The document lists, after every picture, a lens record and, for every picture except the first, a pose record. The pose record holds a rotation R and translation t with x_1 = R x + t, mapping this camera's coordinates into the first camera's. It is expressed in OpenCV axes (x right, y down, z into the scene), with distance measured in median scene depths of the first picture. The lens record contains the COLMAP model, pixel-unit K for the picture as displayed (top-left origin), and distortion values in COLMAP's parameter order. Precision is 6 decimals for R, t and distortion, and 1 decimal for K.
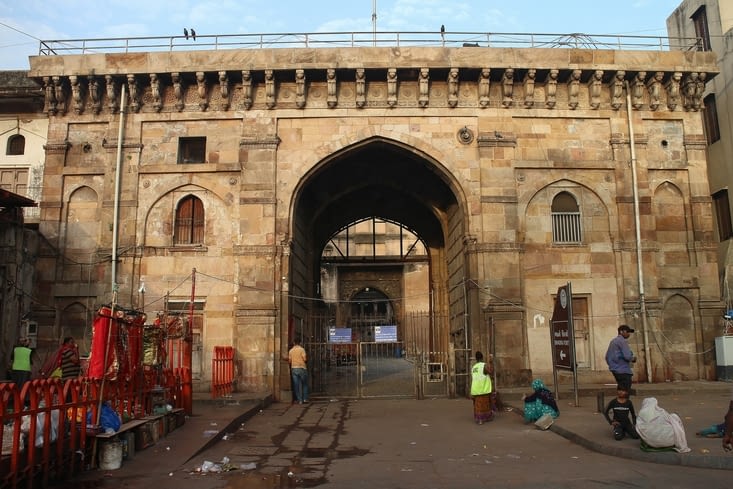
lens RADIAL K [[680.1, 0, 366.5], [0, 680.1, 244.5], [0, 0, 1]] dist [-0.004922, -0.001769]
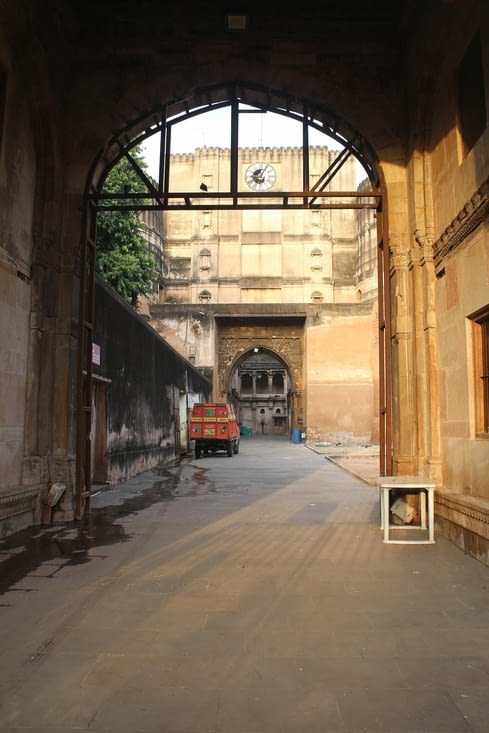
lens RADIAL K [[680.1, 0, 244.5], [0, 680.1, 366.5], [0, 0, 1]] dist [-0.004922, -0.001769]
pose [[0.999389, 0.011898, -0.032850, 0.013578], [-0.009864, 0.998065, 0.061384, 0.039801], [0.033517, -0.061023, 0.997573, 0.269282]]
